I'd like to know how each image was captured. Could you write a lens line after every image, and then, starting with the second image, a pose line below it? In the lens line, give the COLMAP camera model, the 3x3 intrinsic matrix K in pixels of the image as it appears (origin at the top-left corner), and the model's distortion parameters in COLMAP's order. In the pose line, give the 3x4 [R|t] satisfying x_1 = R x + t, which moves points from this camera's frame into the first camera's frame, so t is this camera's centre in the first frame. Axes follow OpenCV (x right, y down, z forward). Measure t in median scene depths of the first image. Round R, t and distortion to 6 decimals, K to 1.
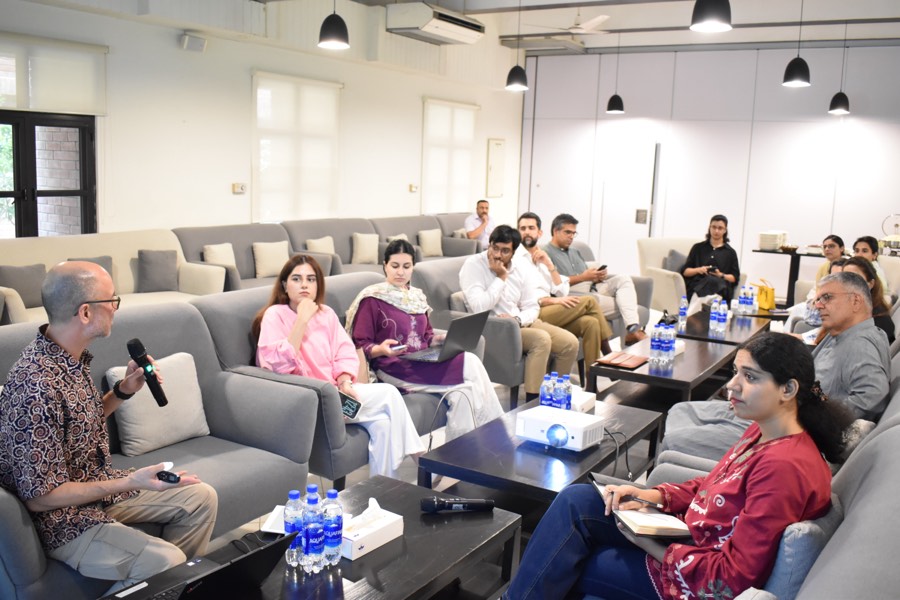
lens RADIAL K [[812.9, 0, 450.0], [0, 812.9, 300.0], [0, 0, 1]] dist [-0.220307, 0.243582]
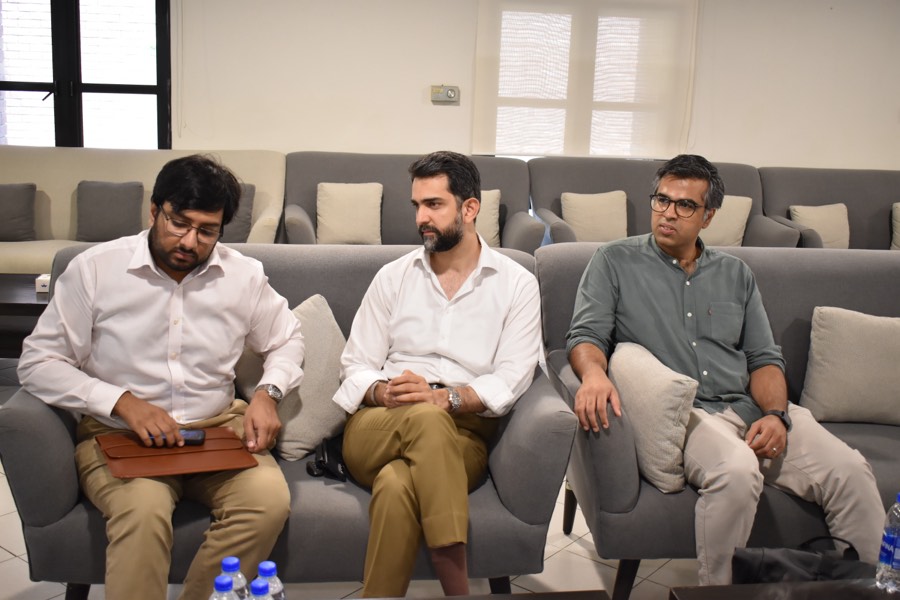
lens RADIAL K [[1025.2, 0, 450.0], [0, 1025.2, 300.0], [0, 0, 1]] dist [-0.029380, 0.032373]
pose [[0.634411, 0.163217, -0.755568, 0.409652], [-0.135087, 0.985822, 0.099530, -0.077281], [0.761101, 0.038924, 0.647465, 0.609549]]
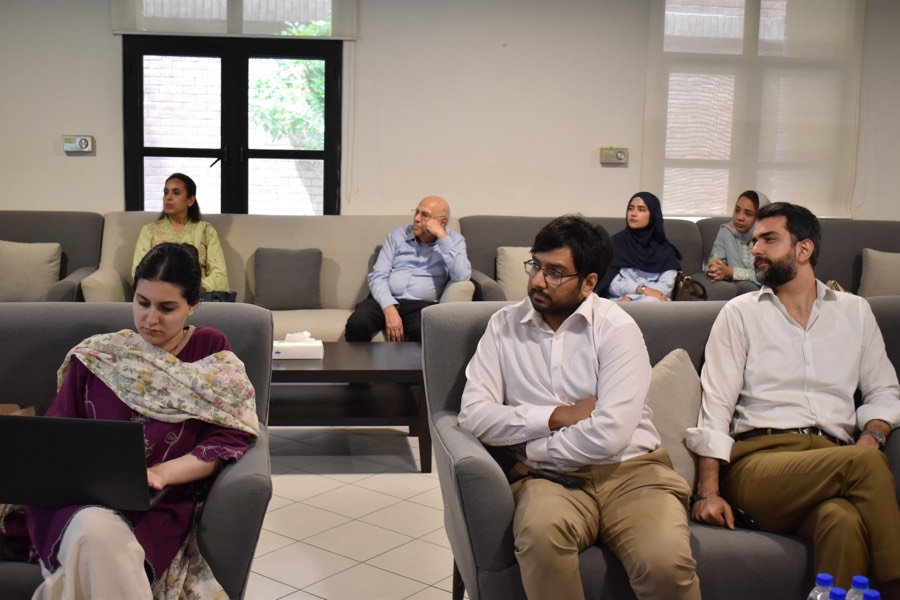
lens RADIAL K [[1134.5, 0, 450.0], [0, 1134.5, 300.0], [0, 0, 1]] dist [-0.010165, 0.013976]
pose [[0.657521, 0.103599, -0.746280, 0.352757], [-0.120436, 0.992217, 0.031629, -0.054771], [0.743748, 0.069083, 0.664881, 0.424298]]
